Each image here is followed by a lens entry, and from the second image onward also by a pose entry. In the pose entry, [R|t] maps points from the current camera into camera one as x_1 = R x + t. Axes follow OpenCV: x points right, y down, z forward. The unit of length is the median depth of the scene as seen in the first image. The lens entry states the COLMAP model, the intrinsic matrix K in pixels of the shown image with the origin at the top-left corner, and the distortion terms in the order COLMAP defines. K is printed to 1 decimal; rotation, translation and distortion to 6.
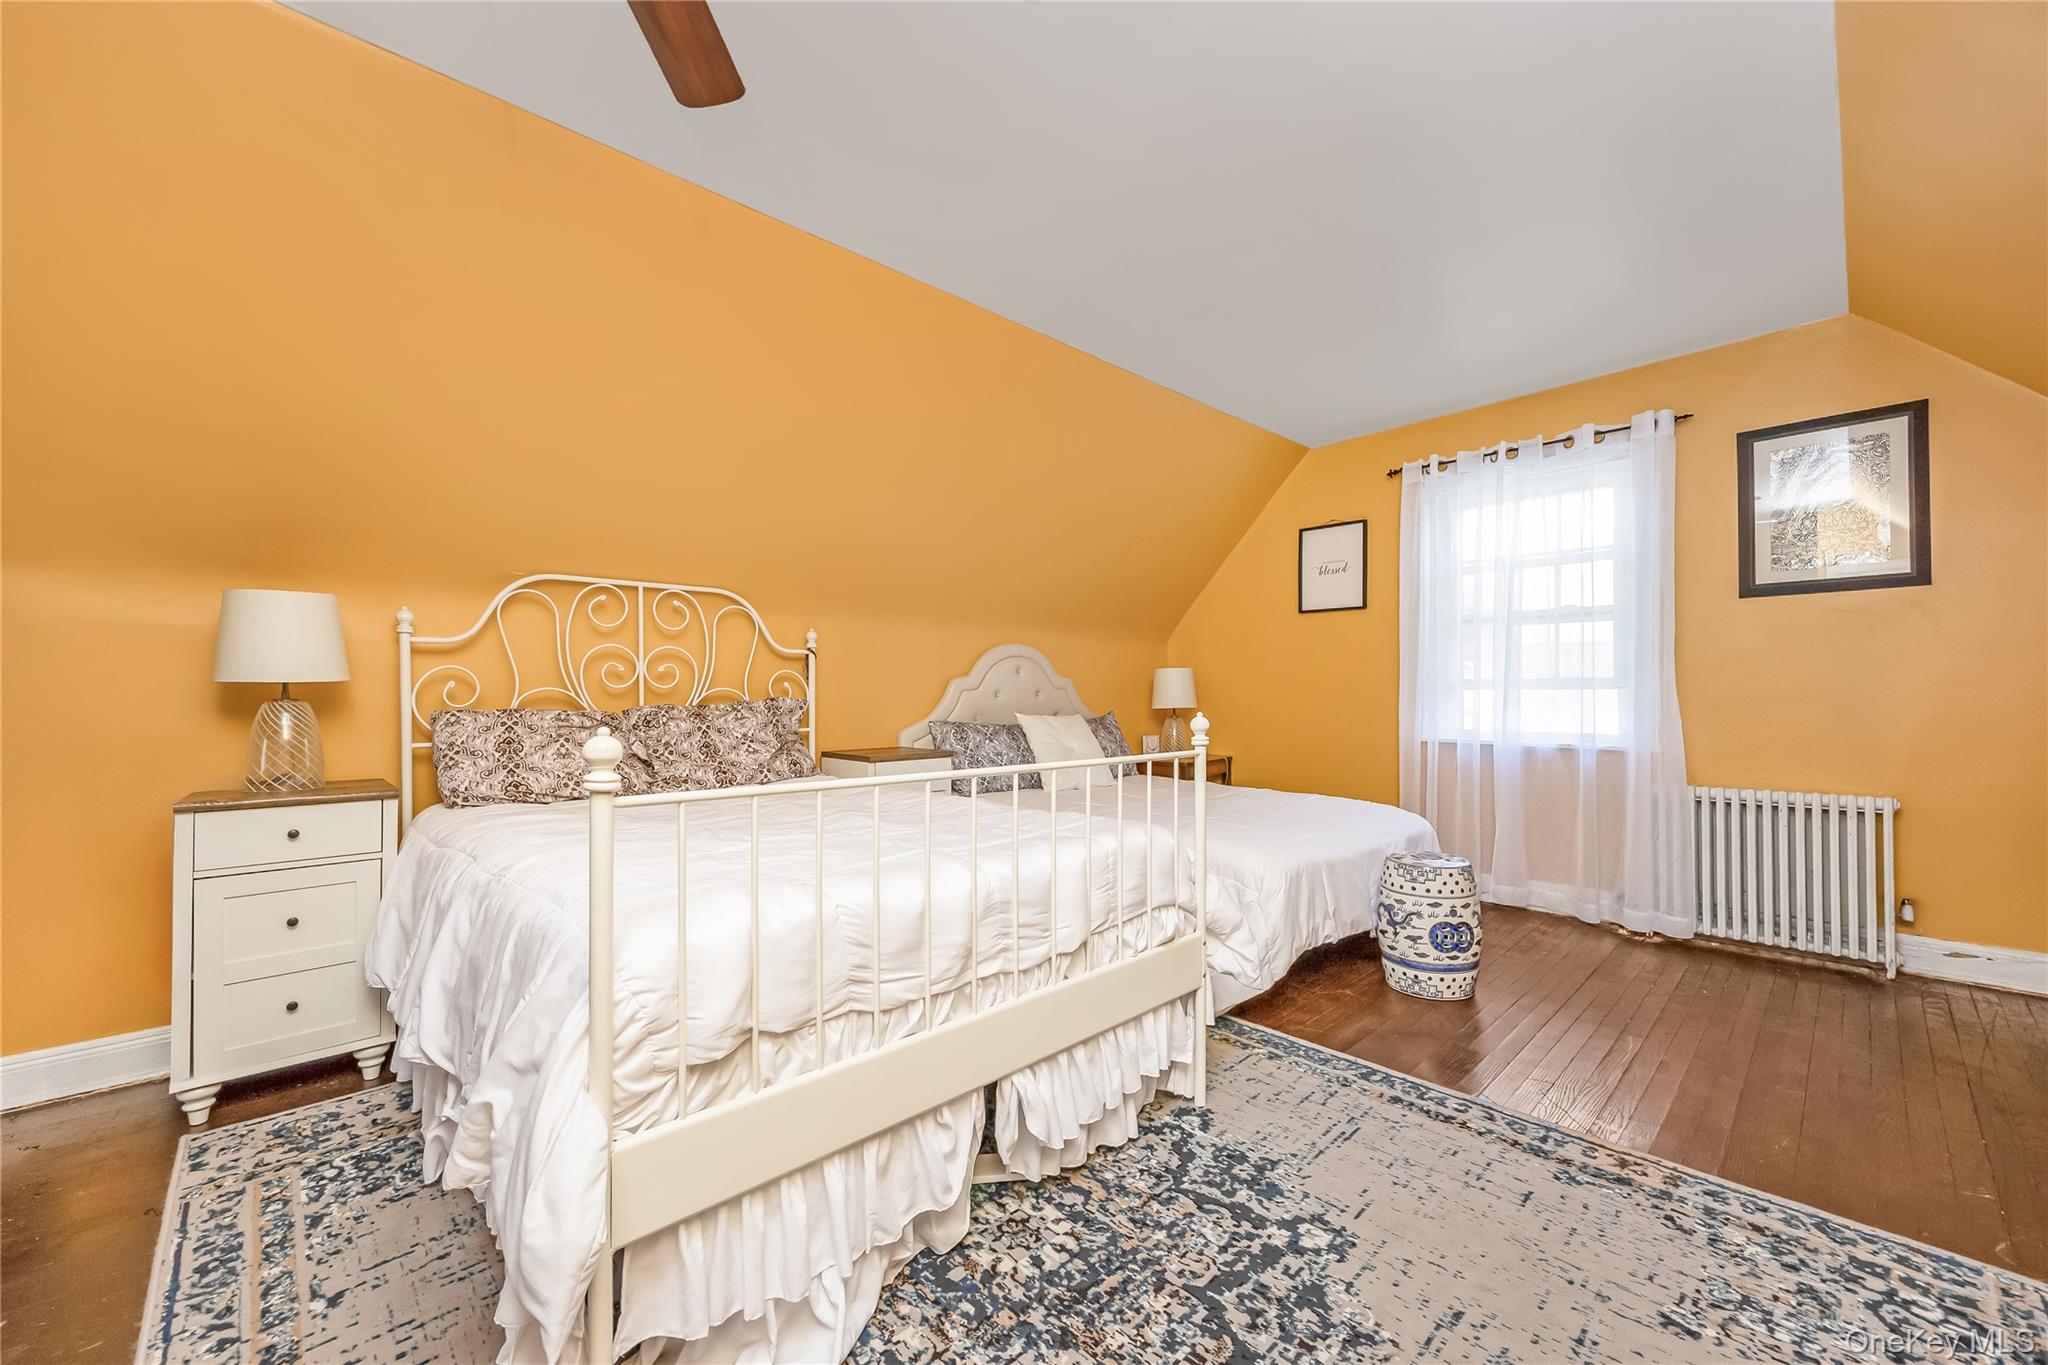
lens RADIAL K [[807.5, 0, 1017.6], [0, 807.5, 686.5], [0, 0, 1]] dist [-0.002343, -0.000609]
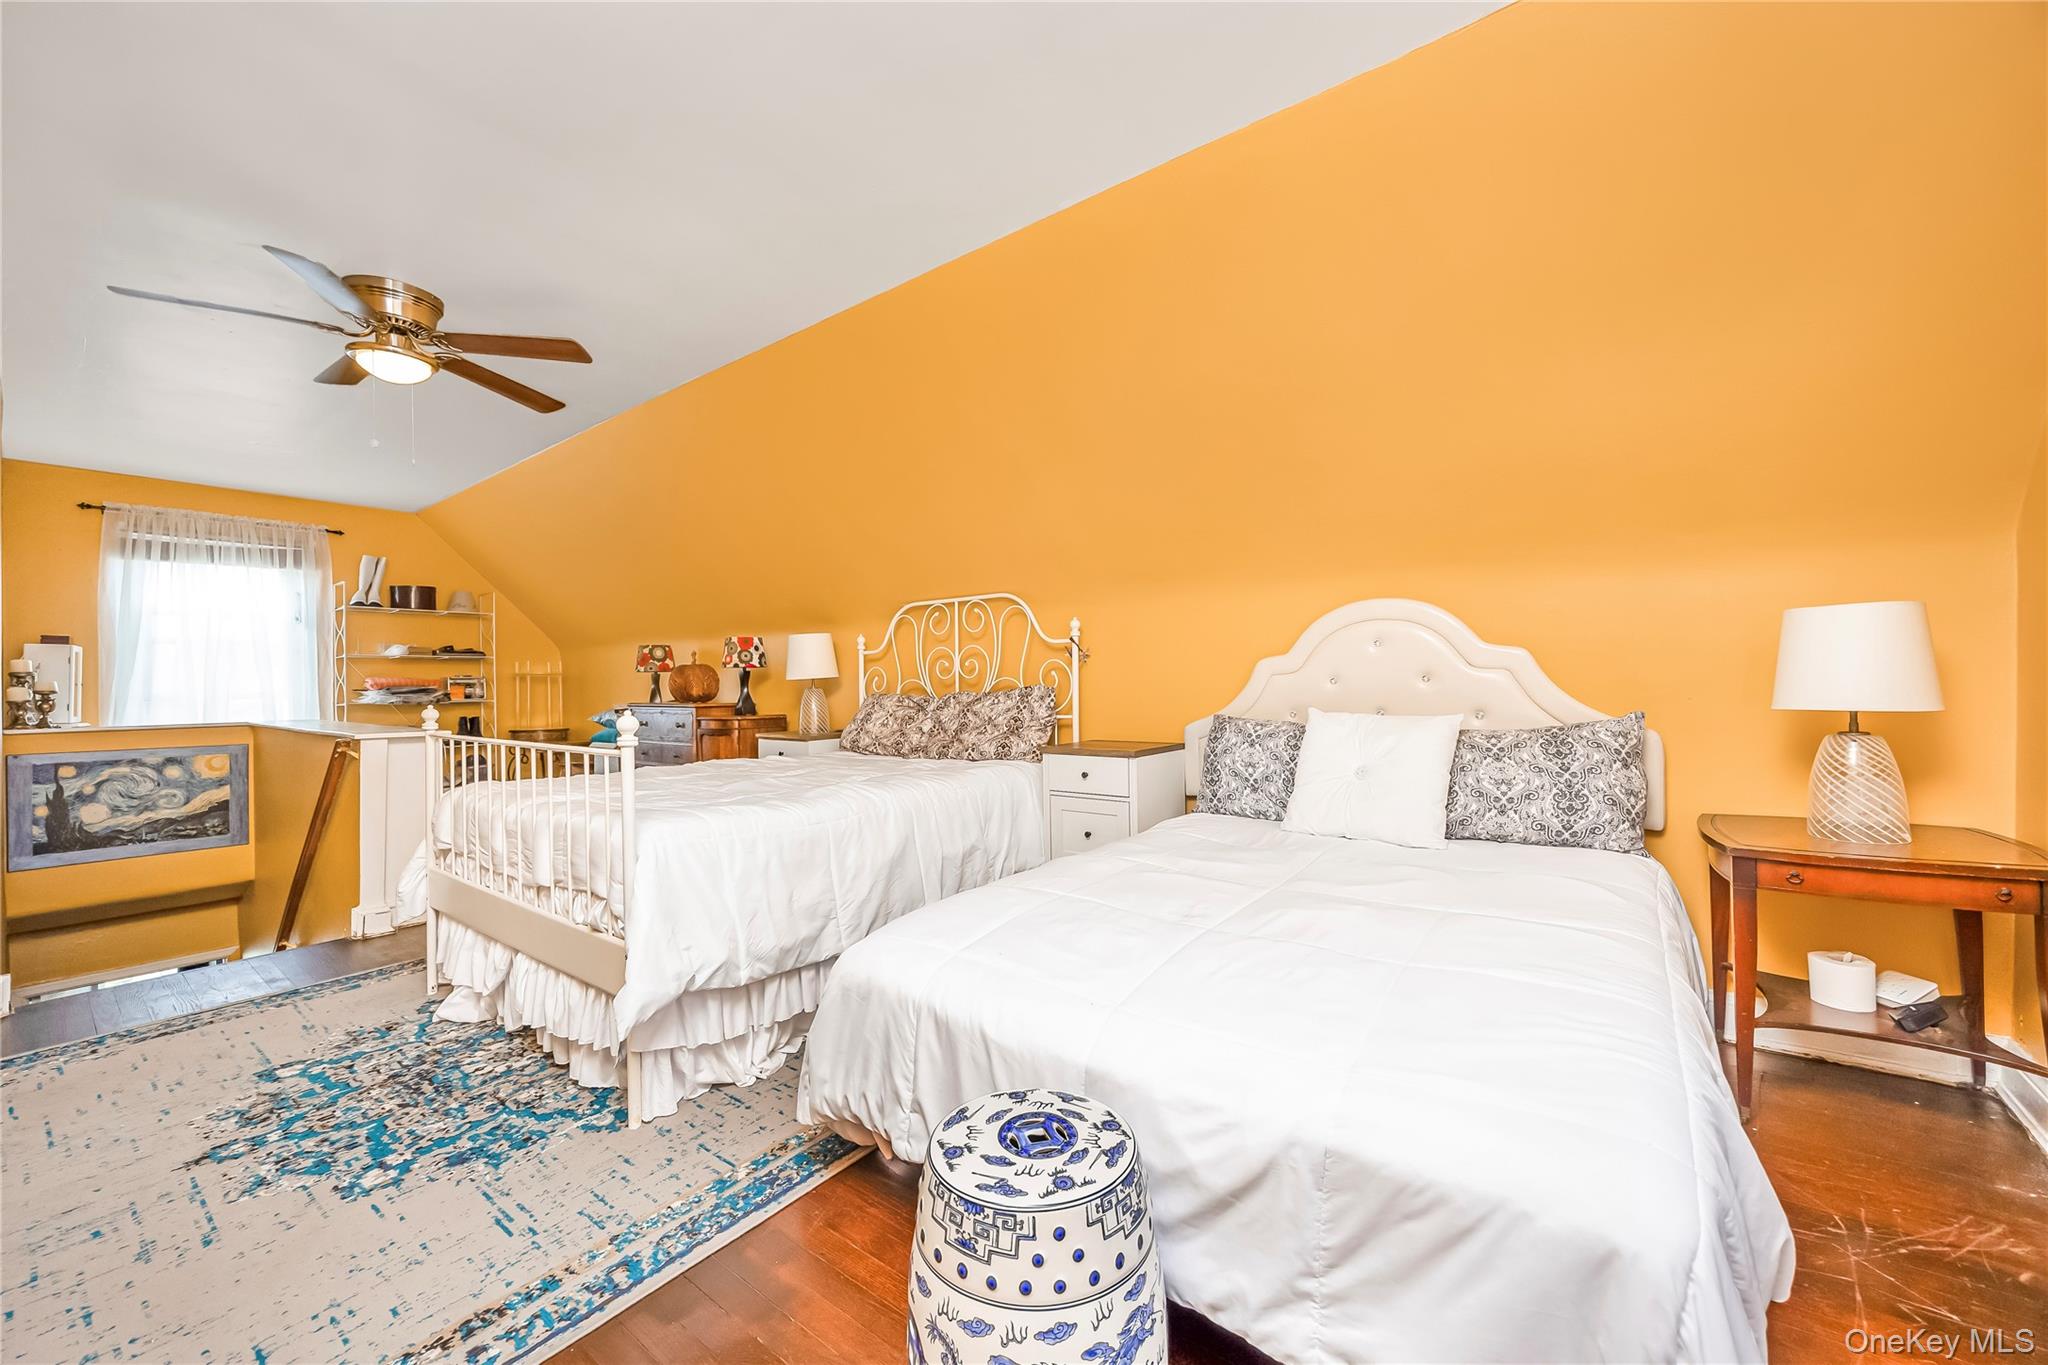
lens RADIAL K [[807.5, 0, 1016.6], [0, 807.5, 682.3], [0, 0, 1]] dist [-0.002343, -0.000609]
pose [[0.134347, -0.006944, -0.990910, 1.518081], [0.020042, 0.999790, -0.004289, 0.025087], [0.990732, -0.019283, 0.134458, 1.661475]]
